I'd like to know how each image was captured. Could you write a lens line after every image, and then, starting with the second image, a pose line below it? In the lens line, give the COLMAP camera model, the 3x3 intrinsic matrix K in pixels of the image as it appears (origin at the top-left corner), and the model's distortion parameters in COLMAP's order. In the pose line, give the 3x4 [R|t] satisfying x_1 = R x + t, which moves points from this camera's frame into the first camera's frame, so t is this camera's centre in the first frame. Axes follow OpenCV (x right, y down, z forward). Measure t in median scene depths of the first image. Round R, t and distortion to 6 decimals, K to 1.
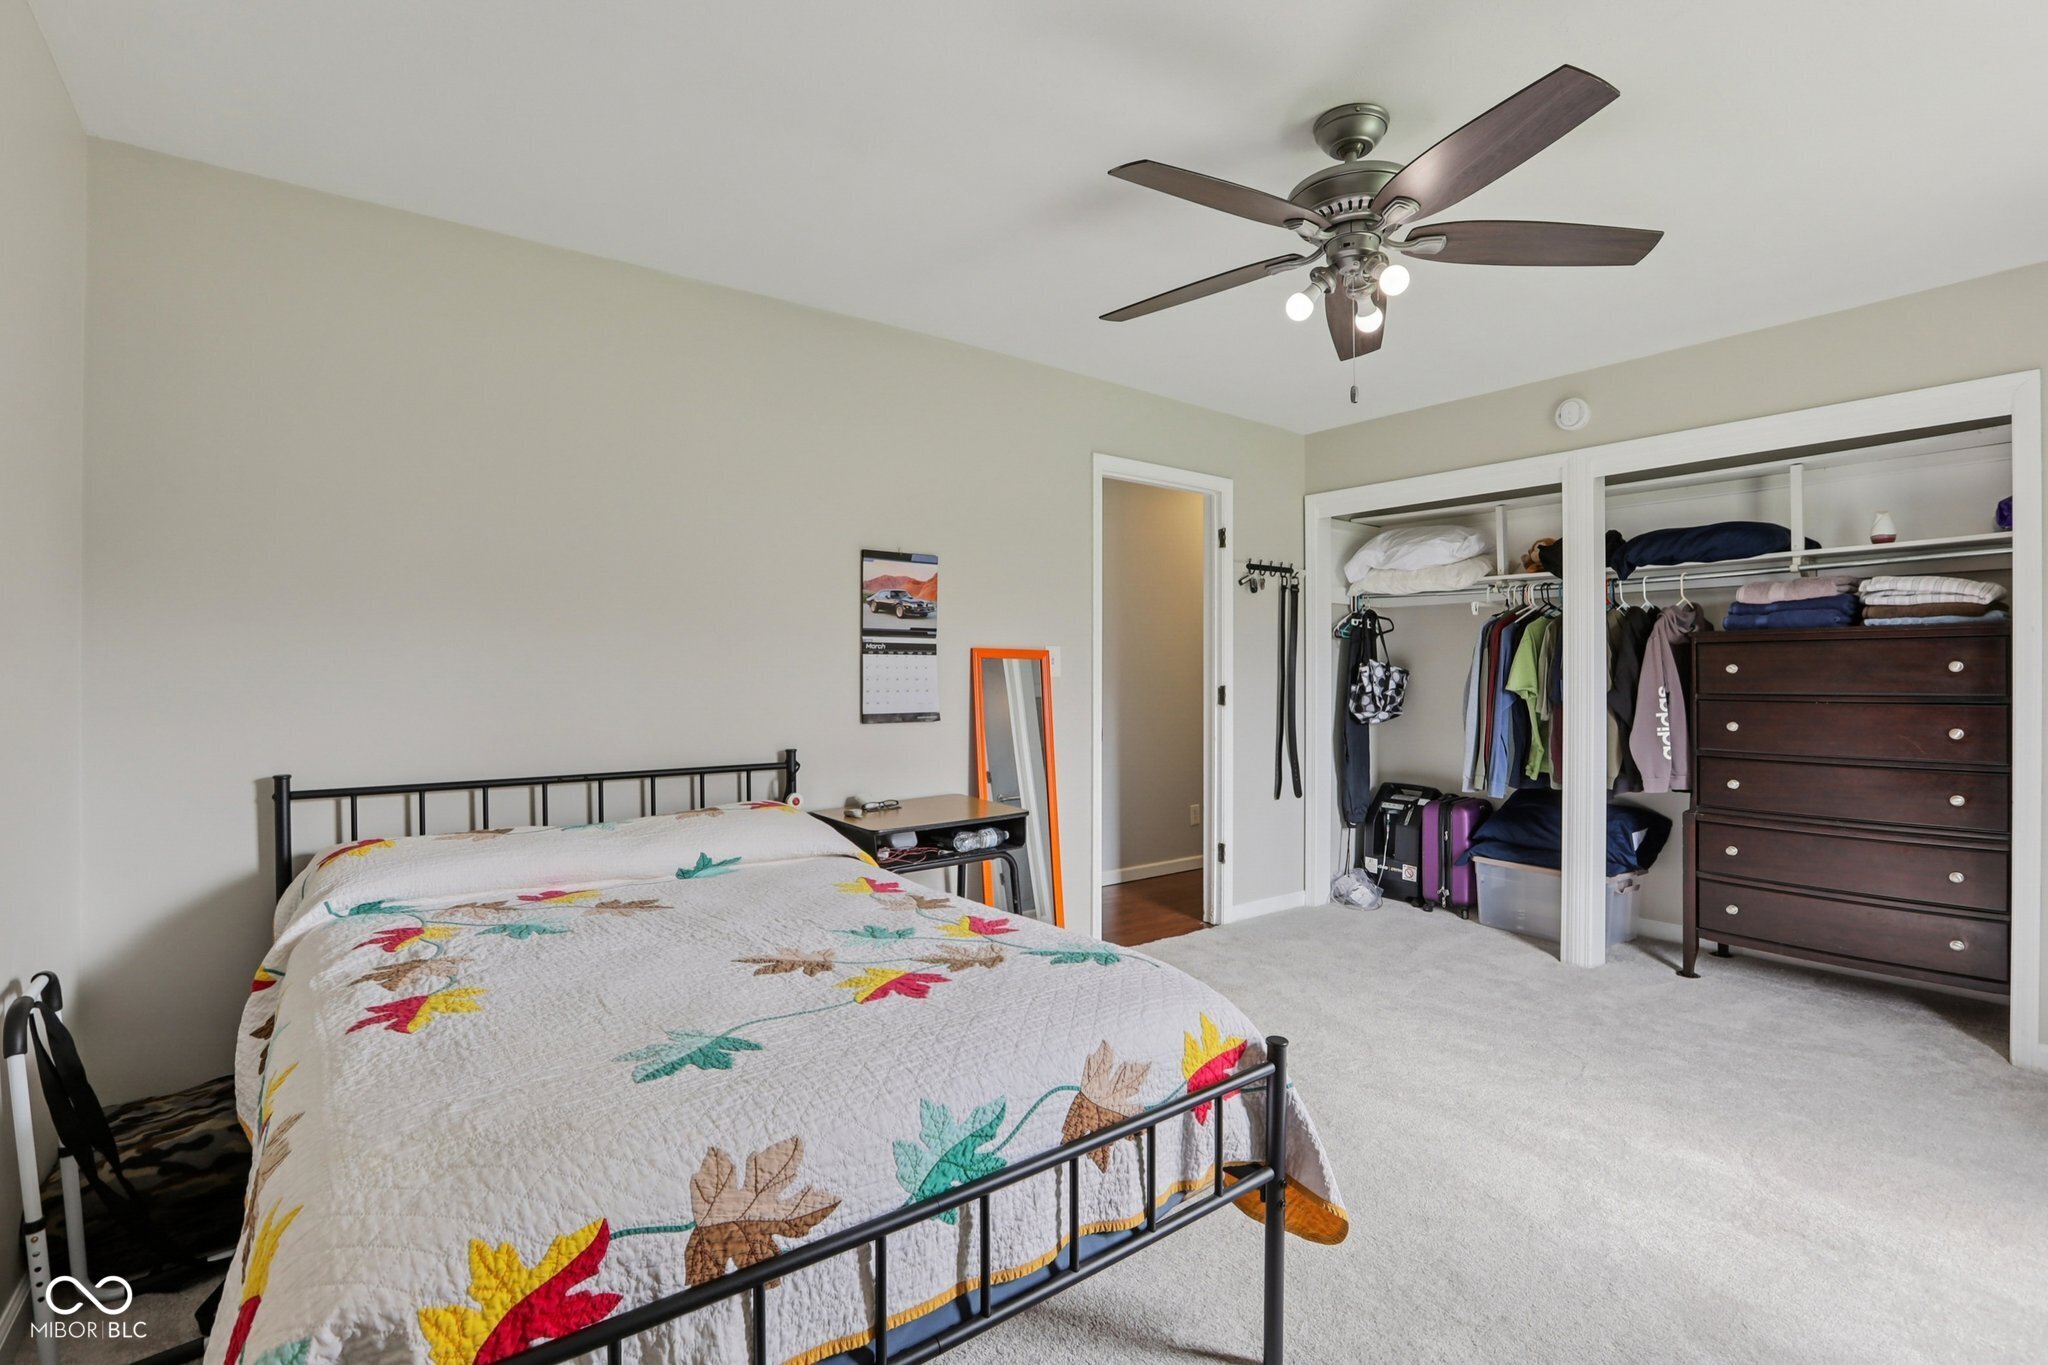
lens RADIAL K [[942.1, 0, 1034.7], [0, 942.1, 677.3], [0, 0, 1]] dist [-0.024536, 0.006222]
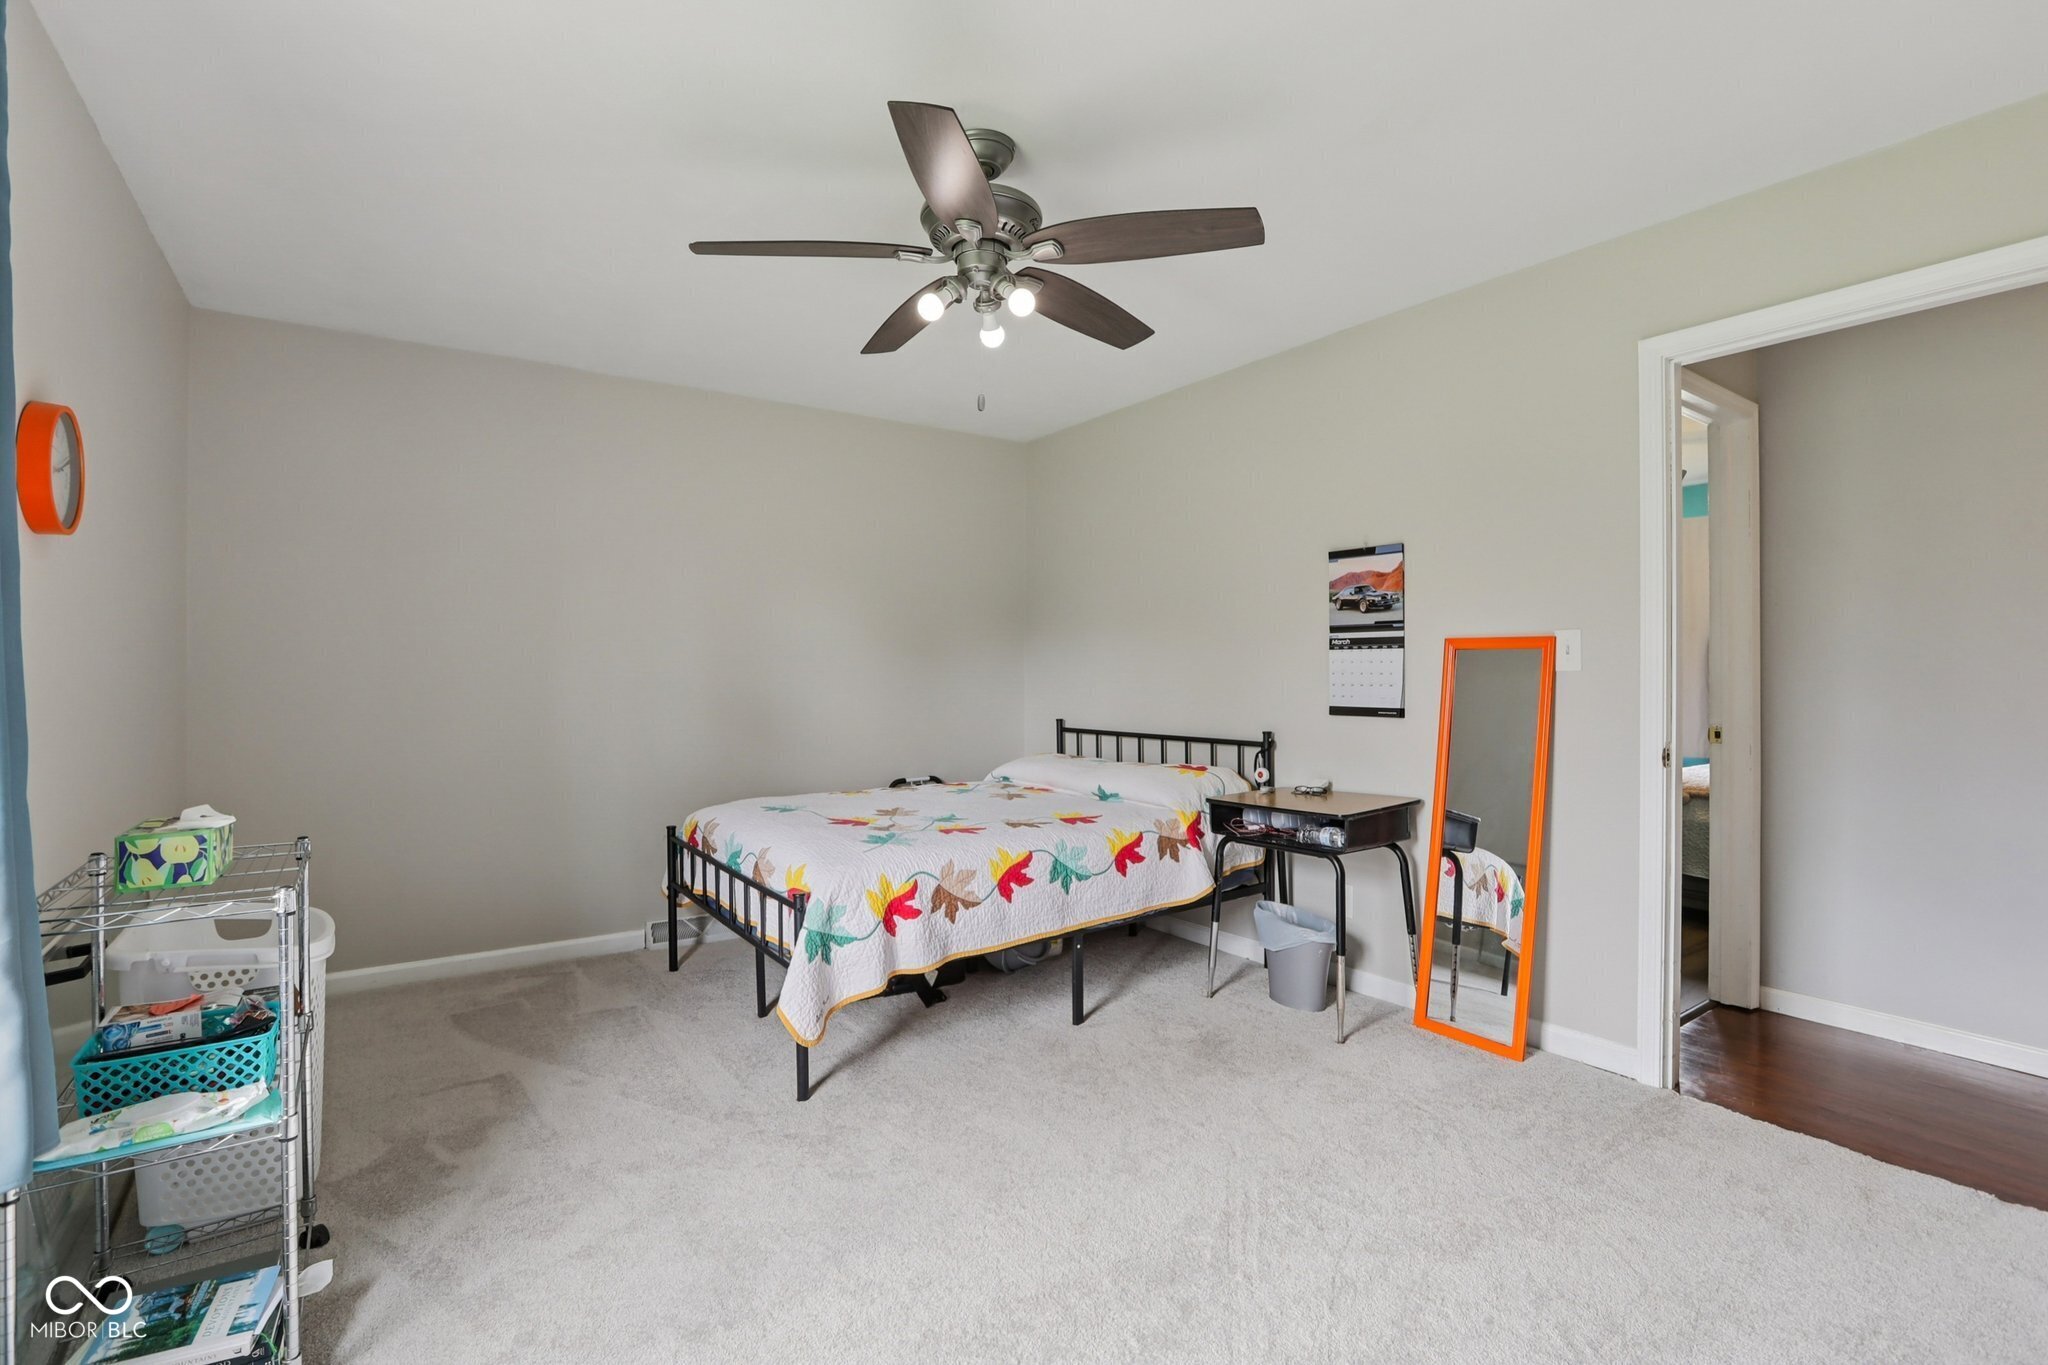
lens RADIAL K [[942.1, 0, 1034.7], [0, 942.1, 677.3], [0, 0, 1]] dist [-0.024536, 0.006222]
pose [[-0.021676, 0.003744, -0.999758, 0.872309], [-0.002435, 0.999990, 0.003798, 0.003195], [0.999762, 0.002516, -0.021666, 0.671022]]
